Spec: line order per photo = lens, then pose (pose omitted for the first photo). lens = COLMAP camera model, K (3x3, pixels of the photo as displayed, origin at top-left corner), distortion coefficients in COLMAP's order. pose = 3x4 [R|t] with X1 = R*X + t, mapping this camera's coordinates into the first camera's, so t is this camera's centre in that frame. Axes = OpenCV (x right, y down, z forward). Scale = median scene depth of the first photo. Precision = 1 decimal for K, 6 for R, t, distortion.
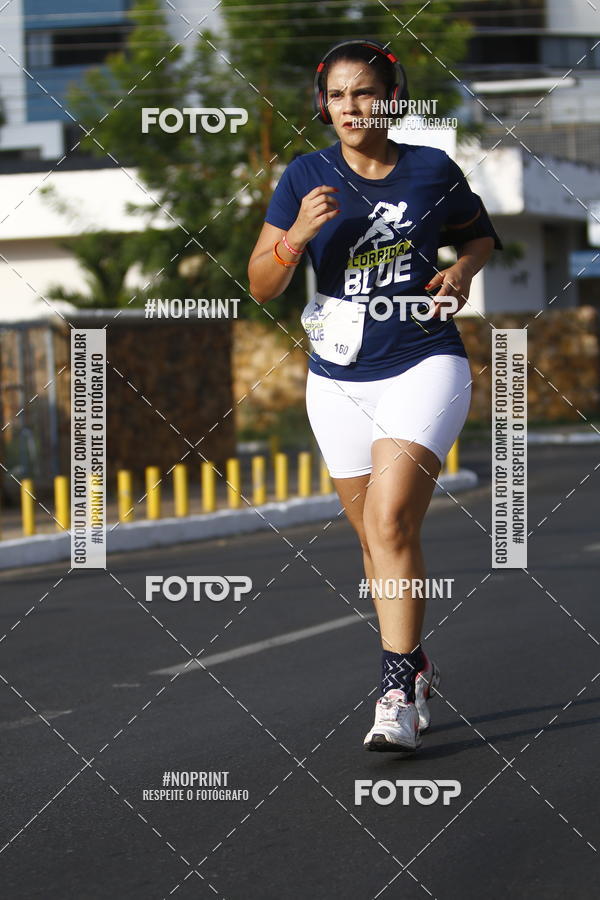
lens RADIAL K [[6272.7, 0, 299.8], [0, 6272.7, 448.8], [0, 0, 1]] dist [-0.118824, 0.000000]
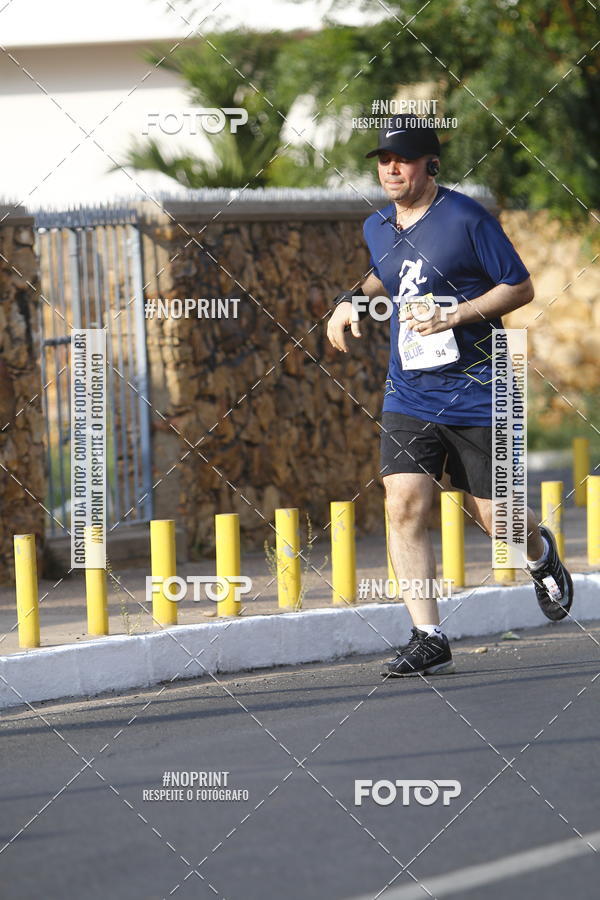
lens RADIAL K [[6272.7, 0, 300.9], [0, 6272.7, 450.2], [0, 0, 1]] dist [-0.118824, 0.000000]
pose [[0.998414, 0.000901, -0.056285, 0.001899], [-0.001418, 0.999957, -0.009147, 0.003469], [0.056274, 0.009213, 0.998373, 0.497644]]
